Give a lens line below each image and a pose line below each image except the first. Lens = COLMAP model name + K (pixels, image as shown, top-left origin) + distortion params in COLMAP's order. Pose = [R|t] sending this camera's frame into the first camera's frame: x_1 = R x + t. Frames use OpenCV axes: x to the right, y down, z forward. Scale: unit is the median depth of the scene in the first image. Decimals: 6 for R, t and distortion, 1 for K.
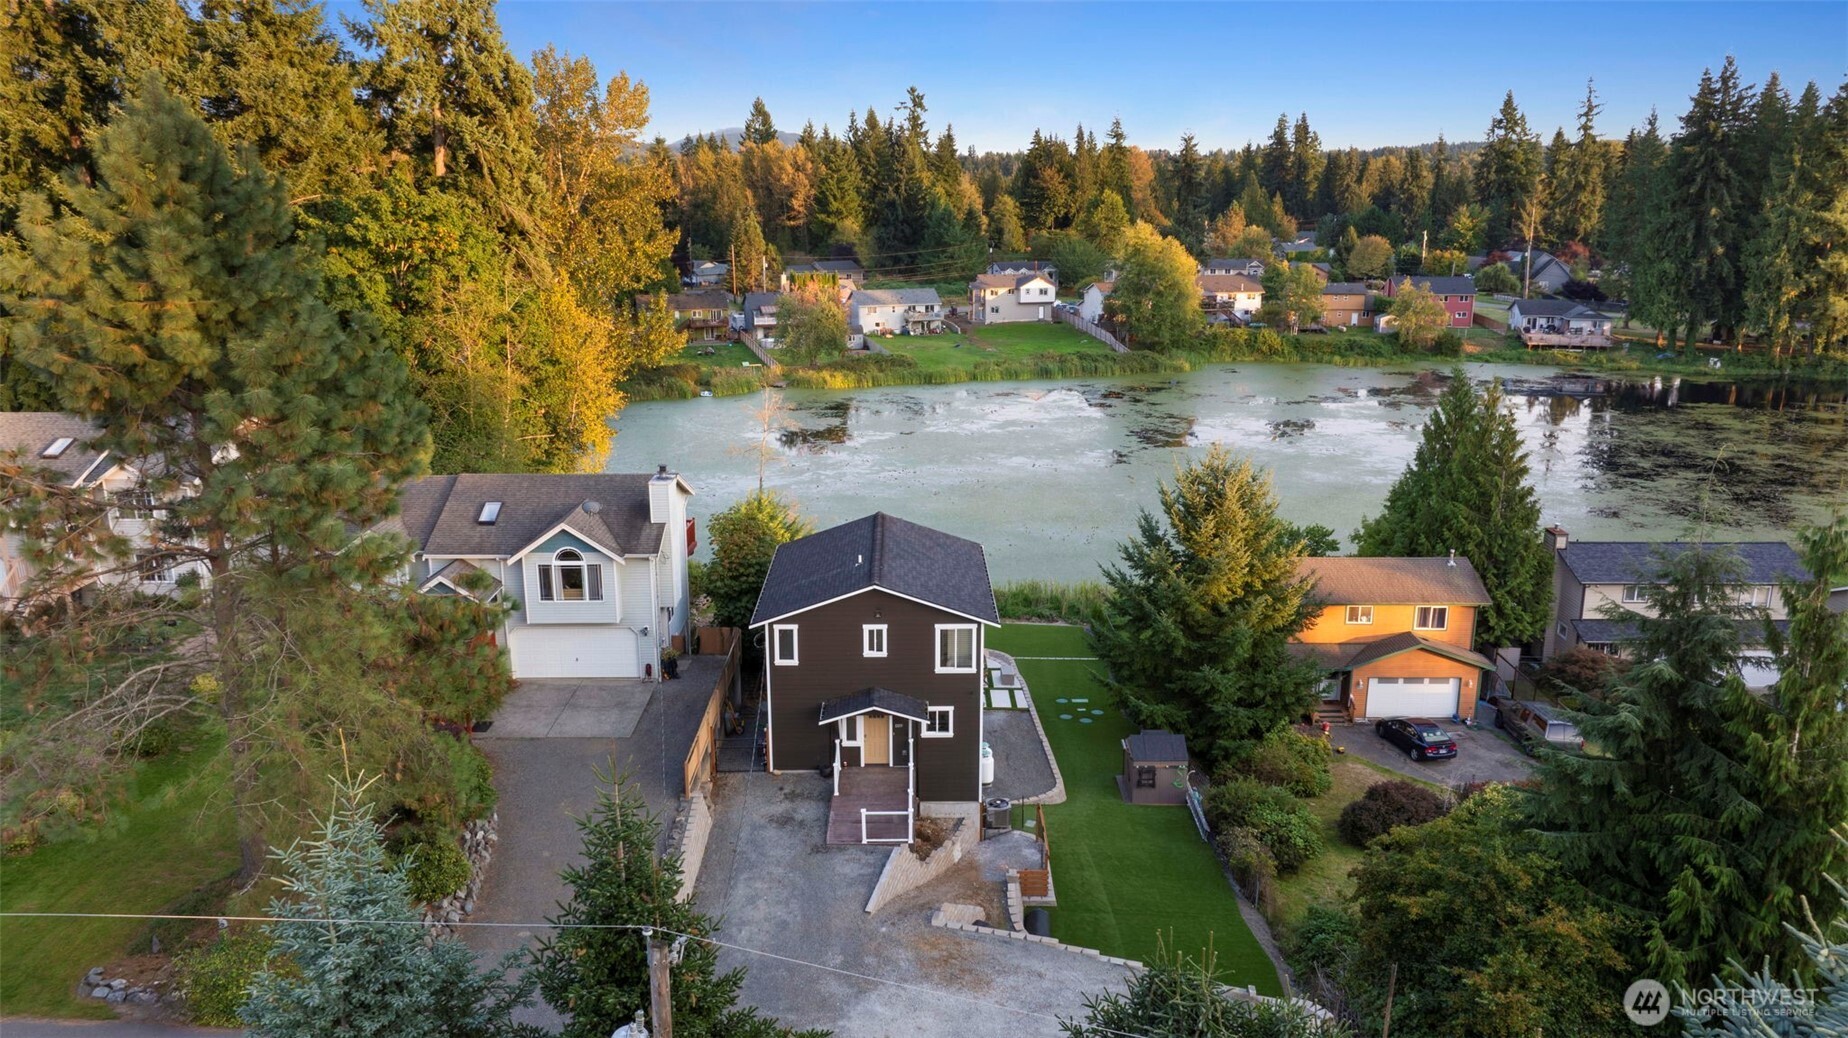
lens RADIAL K [[1329.4, 0, 926.1], [0, 1329.4, 518.4], [0, 0, 1]] dist [-0.007518, -0.001825]
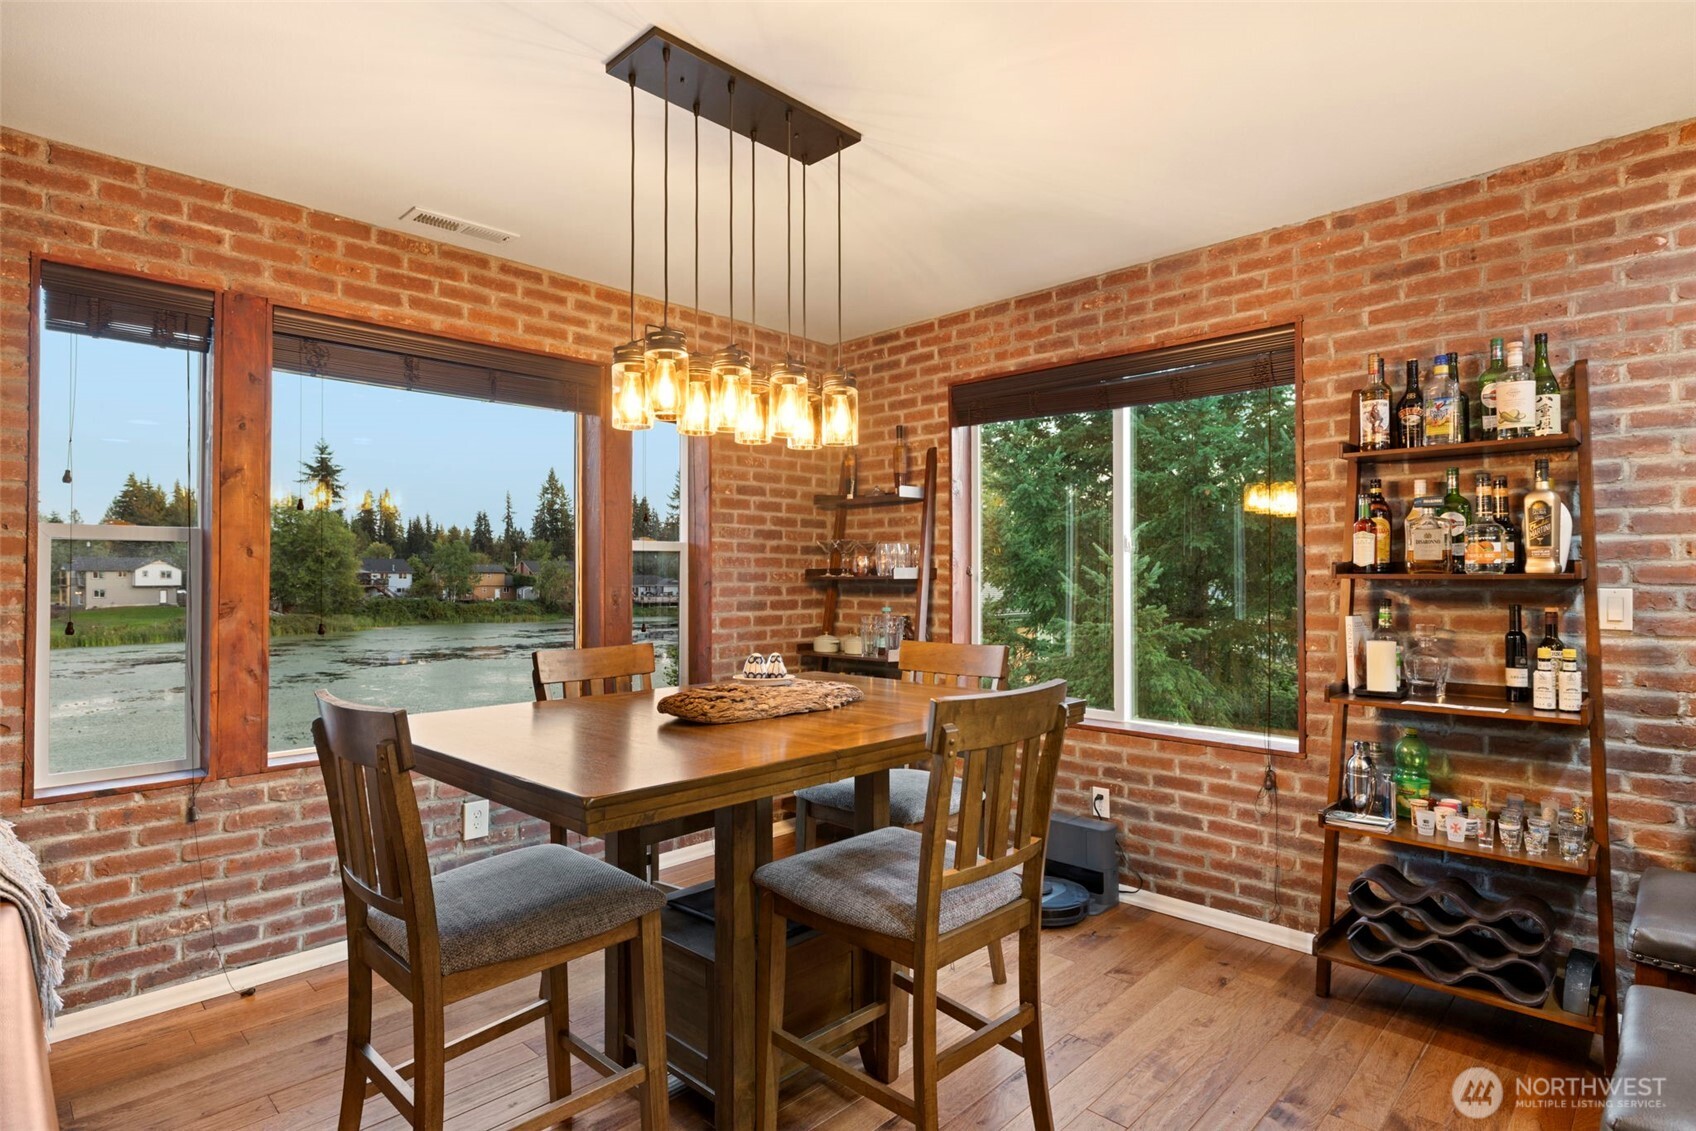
lens RADIAL K [[871.9, 0, 844.4], [0, 871.9, 567.3], [0, 0, 1]] dist [-0.002889, 0.000475]
pose [[0.706861, 0.008199, 0.707305, -0.009587], [0.181068, 0.964520, -0.192134, 0.033464], [-0.683785, 0.263882, 0.680297, 0.253967]]
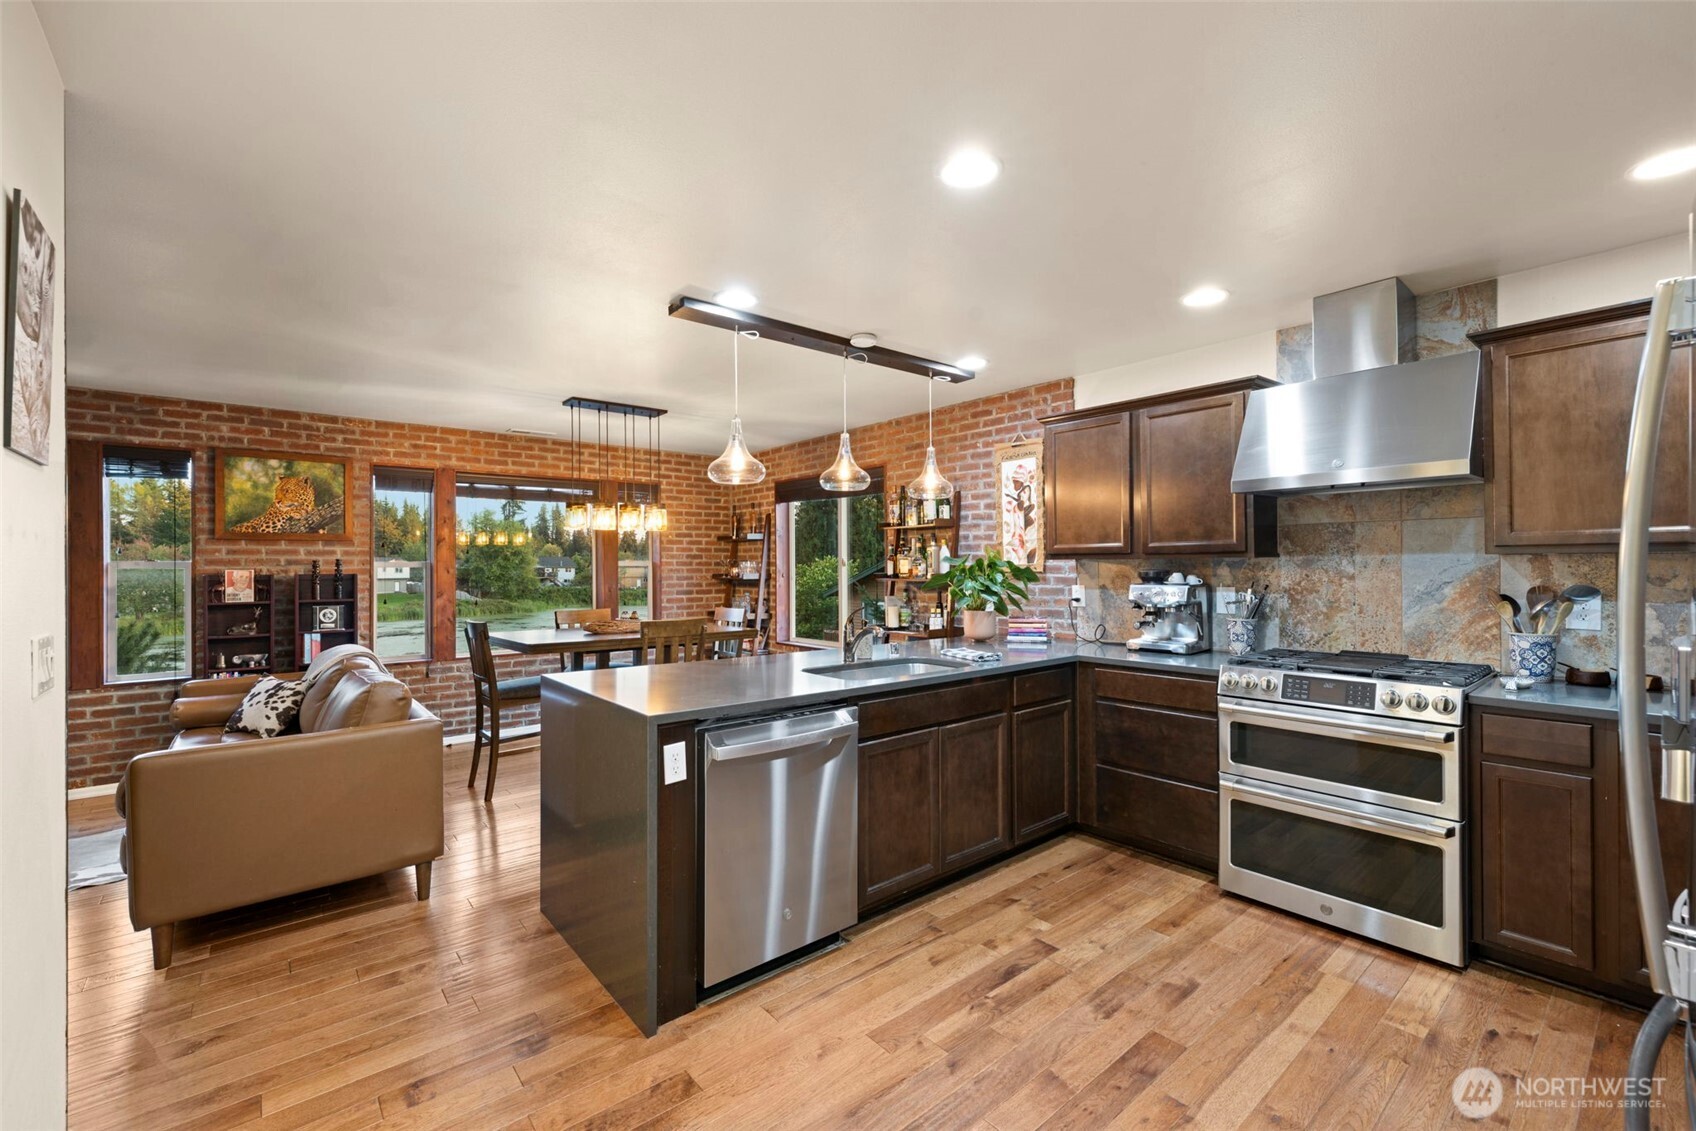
lens RADIAL K [[713.9, 0, 844.7], [0, 713.9, 564.6], [0, 0, 1]] dist [0.000755, 0.000223]
pose [[0.775769, -0.000658, 0.631017, -0.012273], [0.167229, 0.964458, -0.204585, 0.037178], [-0.608455, 0.264235, 0.748306, 0.238277]]
